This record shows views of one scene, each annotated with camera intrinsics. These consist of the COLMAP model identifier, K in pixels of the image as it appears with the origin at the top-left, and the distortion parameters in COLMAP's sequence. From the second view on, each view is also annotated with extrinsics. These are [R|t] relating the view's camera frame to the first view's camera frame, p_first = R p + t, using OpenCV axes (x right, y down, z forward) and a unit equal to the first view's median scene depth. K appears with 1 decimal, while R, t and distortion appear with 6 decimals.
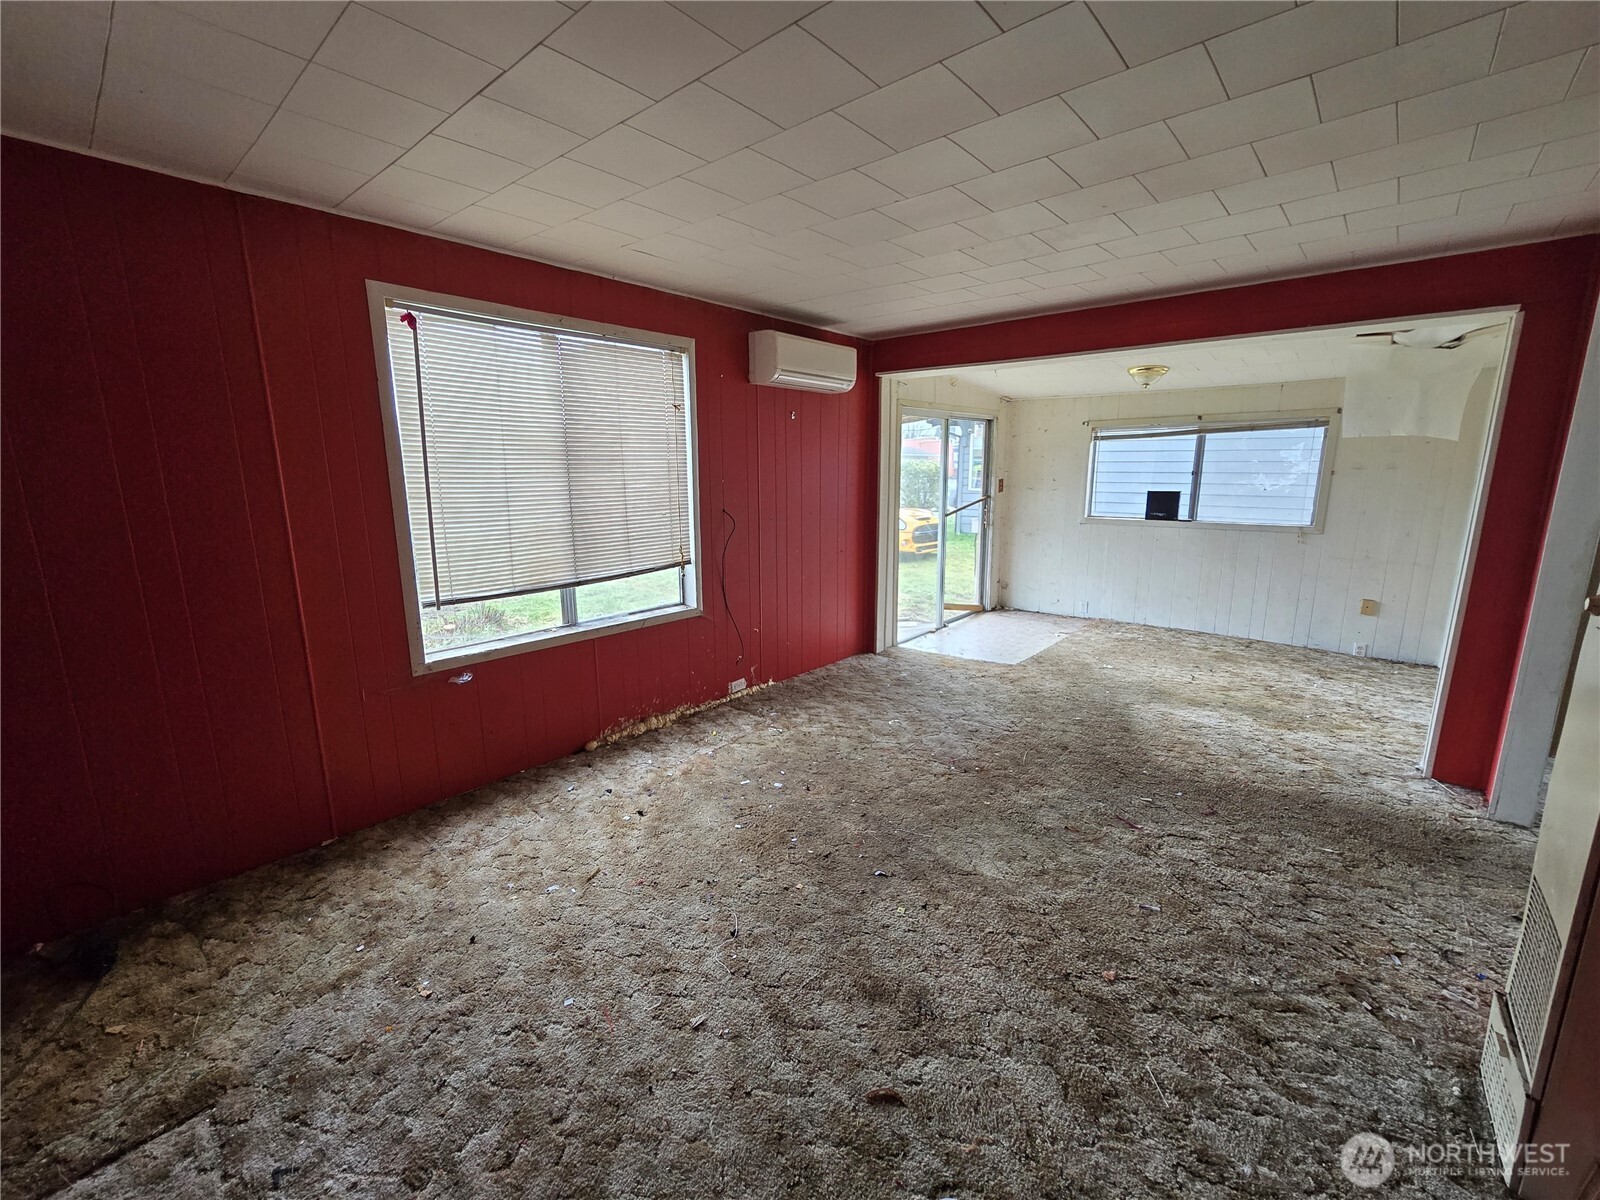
lens RADIAL K [[649.6, 0, 799.3], [0, 649.6, 604.5], [0, 0, 1]] dist [-0.001156, -0.000148]
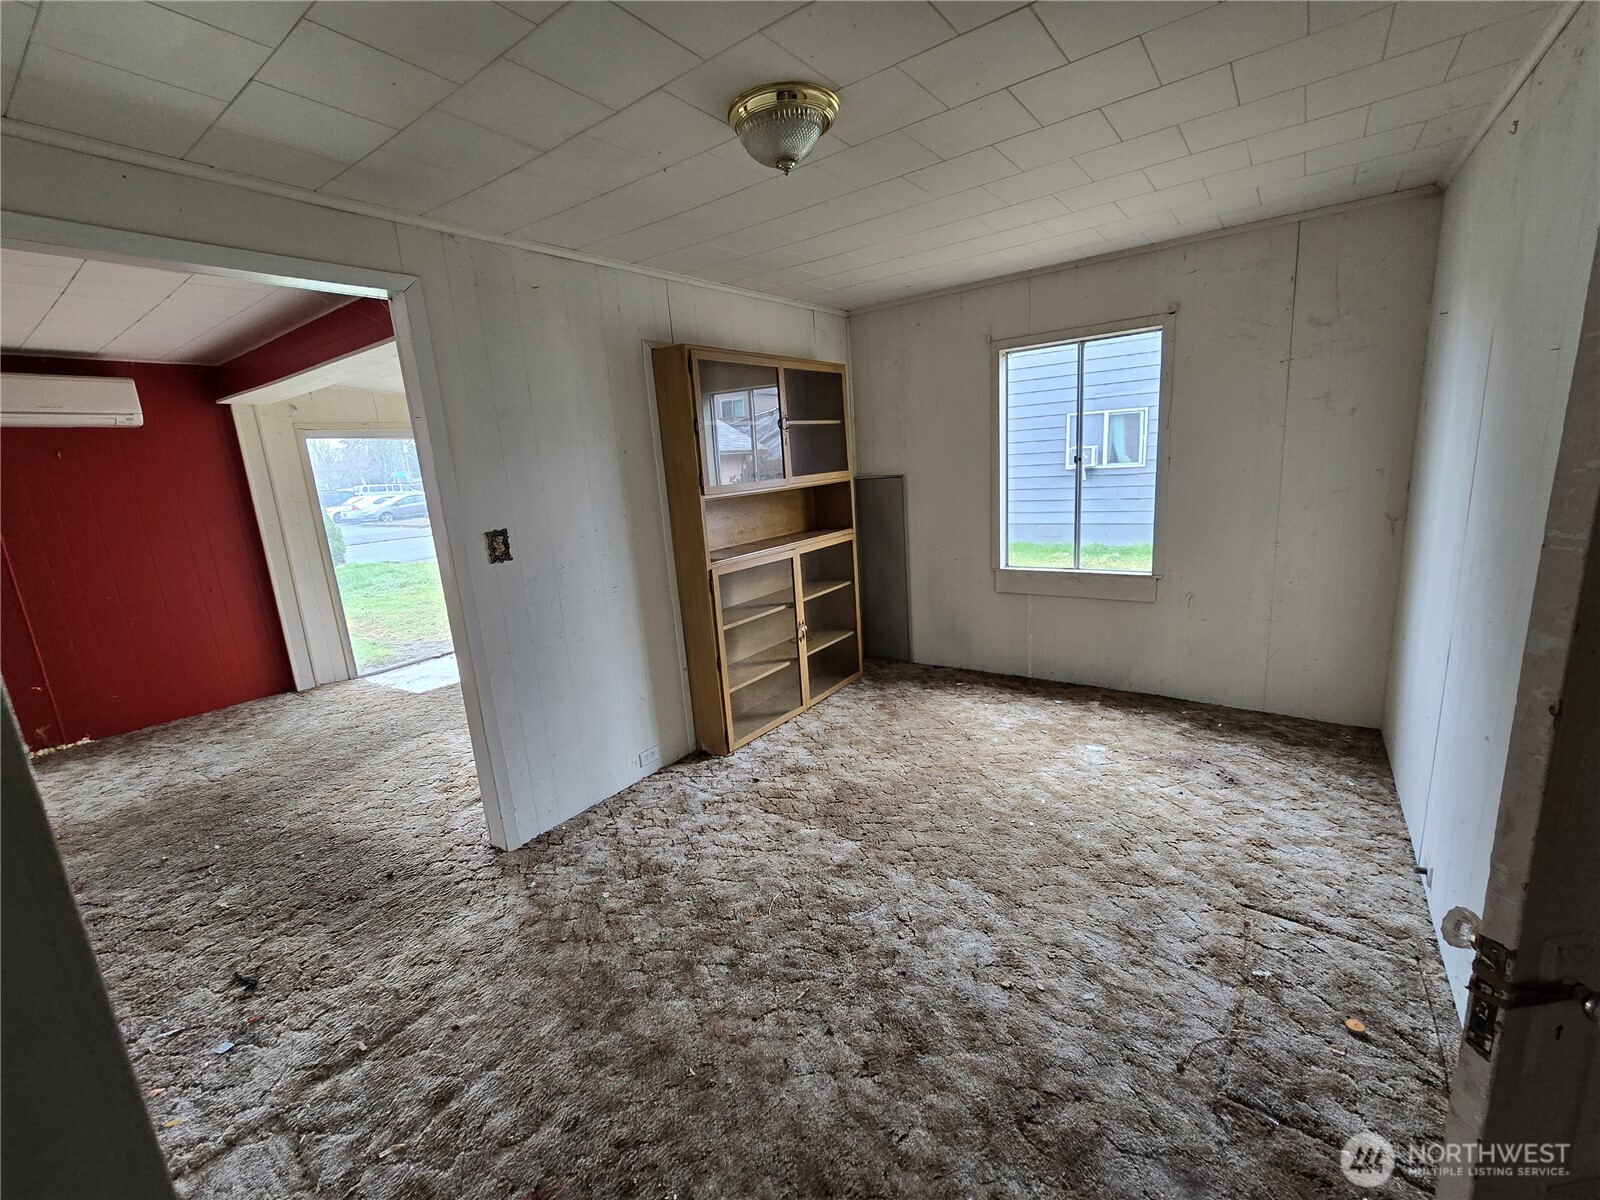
lens RADIAL K [[657.5, 0, 802.8], [0, 657.5, 597.1], [0, 0, 1]] dist [-0.004103, -0.000328]
pose [[0.993558, -0.080322, 0.079945, 0.949969], [0.080809, 0.996725, -0.002873, 0.000654], [-0.079453, 0.009315, 0.996795, -0.013611]]
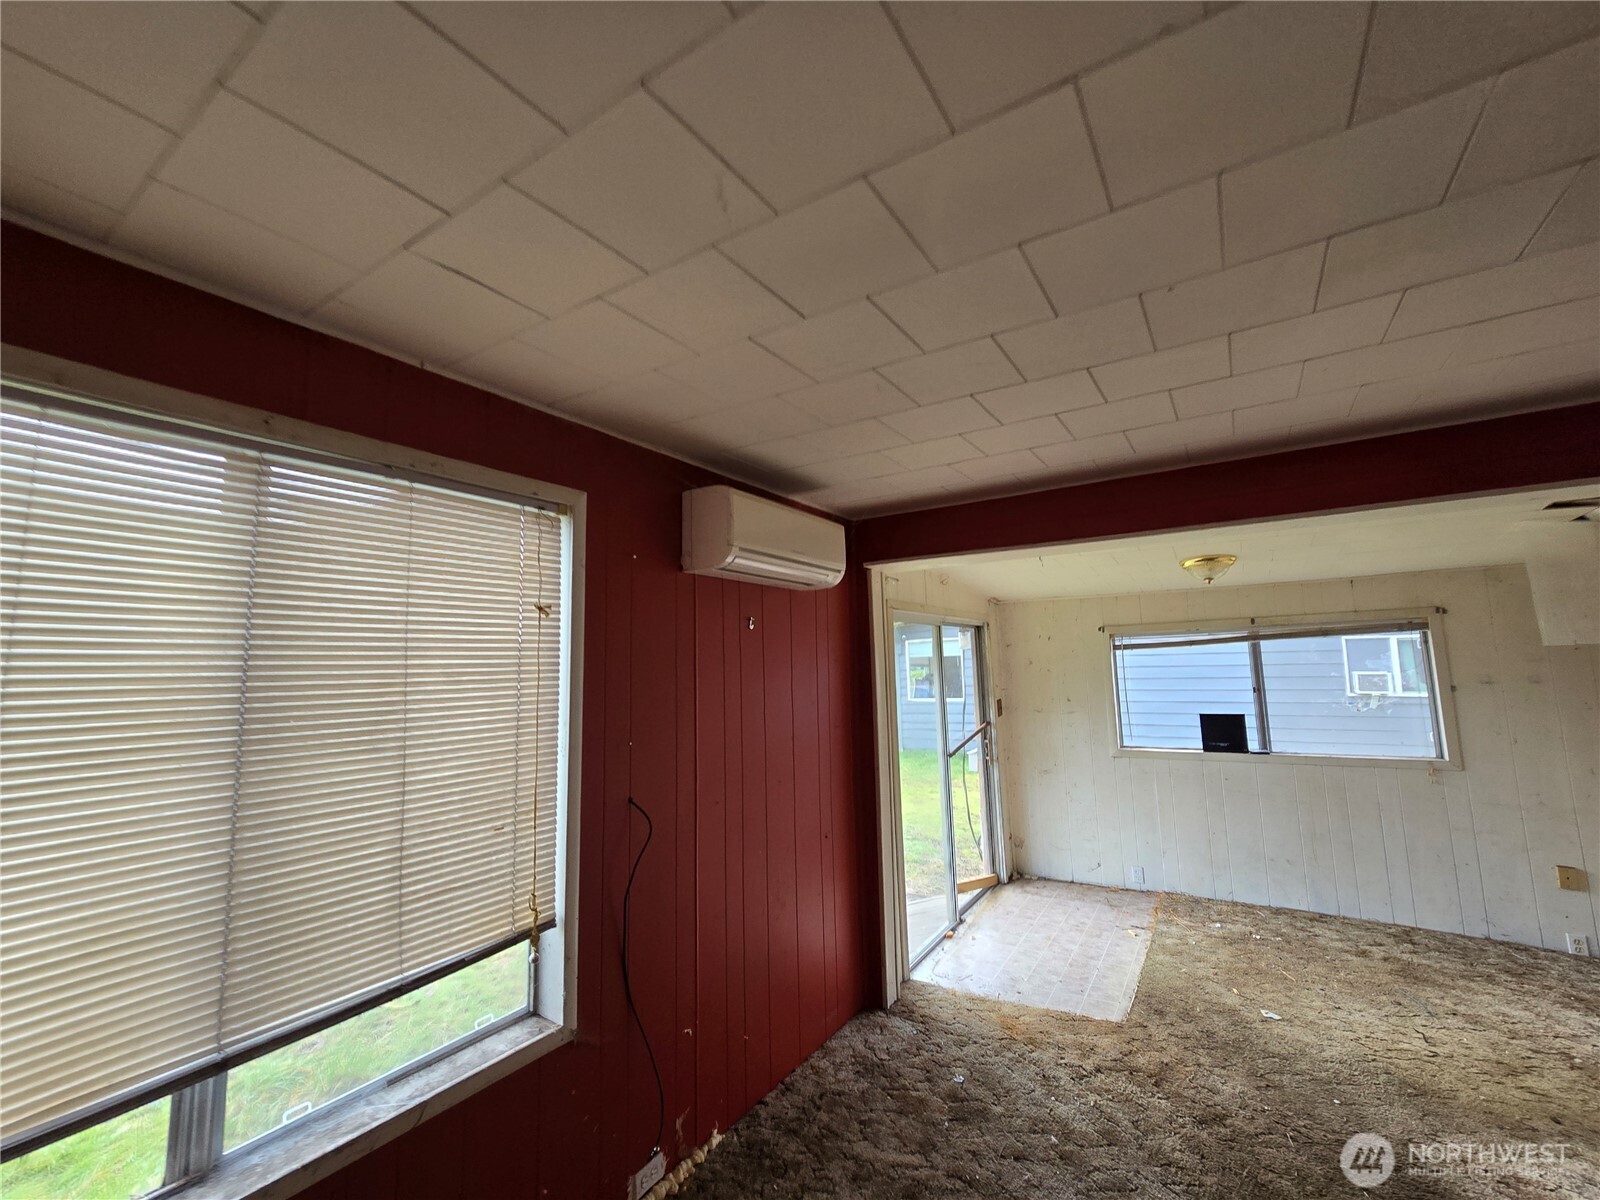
lens RADIAL K [[656.3, 0, 798.2], [0, 656.3, 596.6], [0, 0, 1]] dist [-0.000493, 0.000181]
pose [[0.991130, -0.004739, 0.132814, -0.047410], [0.046791, 0.947819, -0.315358, -0.116329], [-0.124389, 0.318775, 0.939633, 0.400251]]
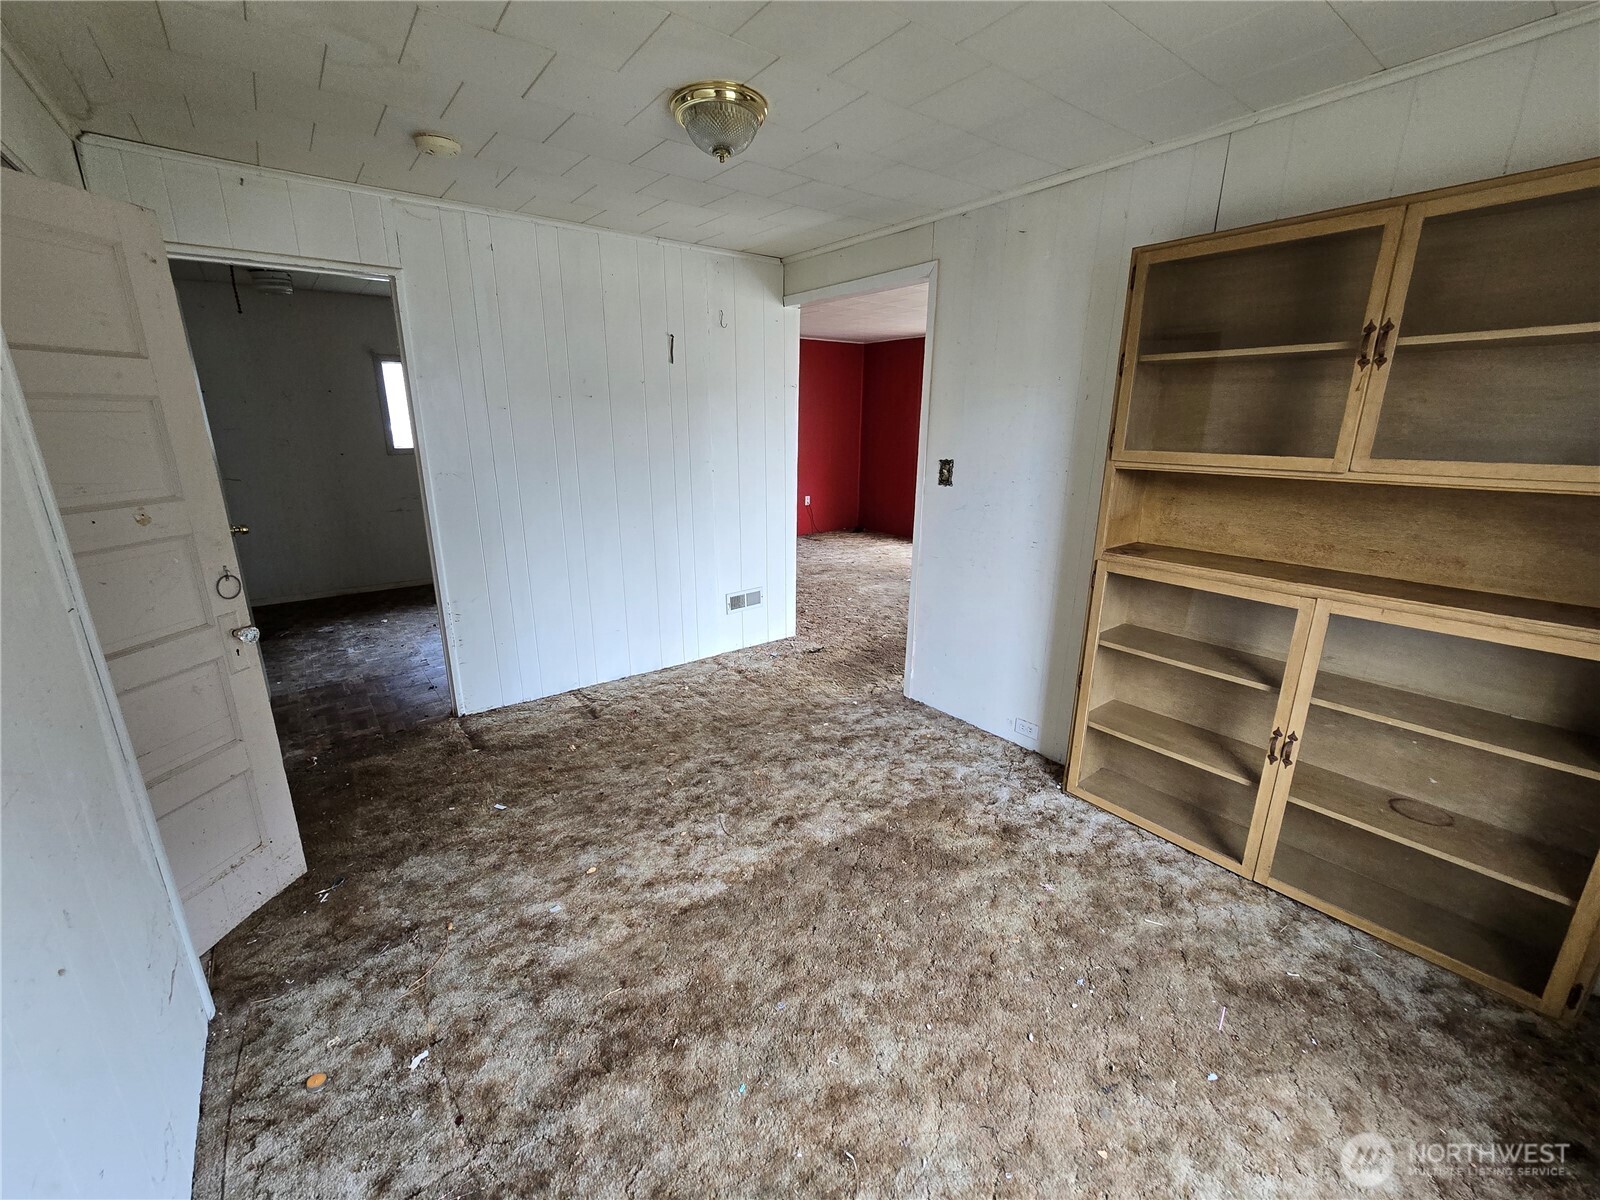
lens RADIAL K [[652.7, 0, 801.9], [0, 652.7, 599.7], [0, 0, 1]] dist [-0.000902, 0.000235]
pose [[-0.175055, 0.268145, -0.947340, 1.488140], [-0.214116, 0.928801, 0.302463, -0.123266], [0.960994, 0.255788, -0.105177, 0.556191]]
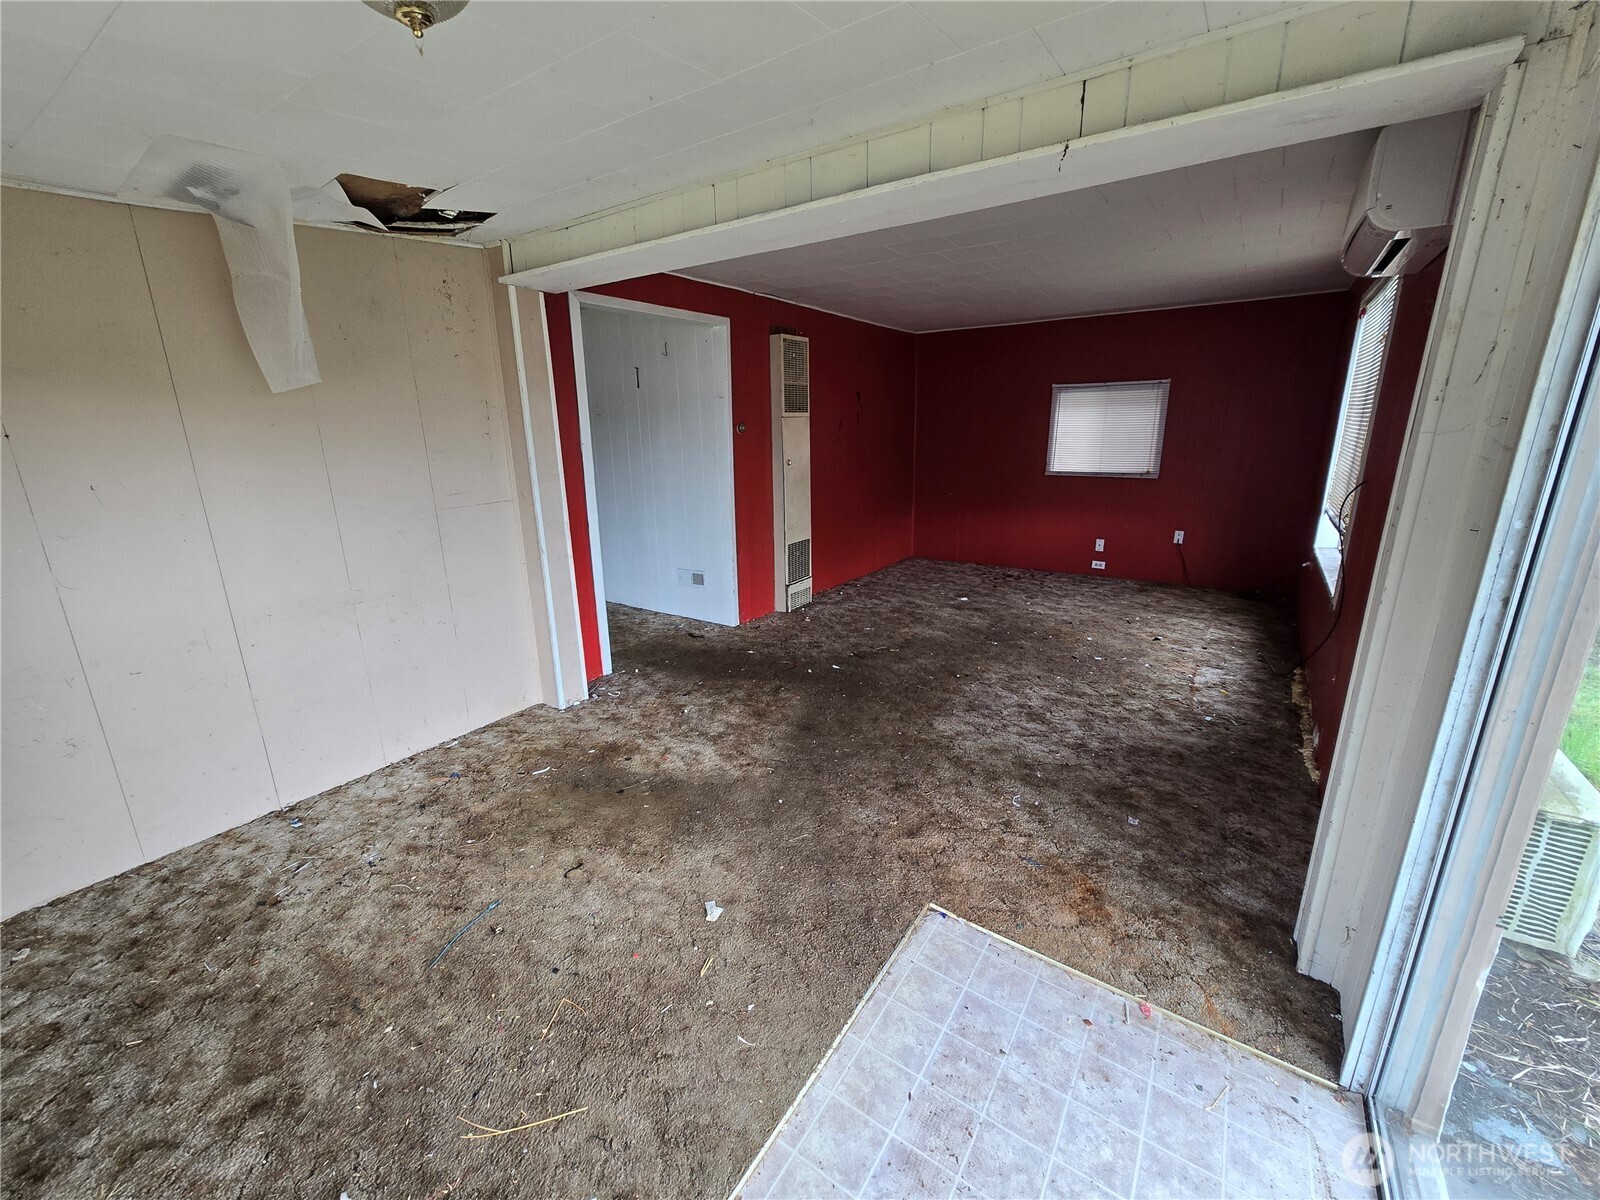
lens RADIAL K [[652.7, 0, 801.9], [0, 652.7, 599.7], [0, 0, 1]] dist [-0.000902, 0.000235]
pose [[-0.991504, 0.049186, -0.120422, 0.518613], [-0.010949, 0.890911, 0.454046, -0.310333], [0.129618, 0.451507, -0.882803, 1.456243]]
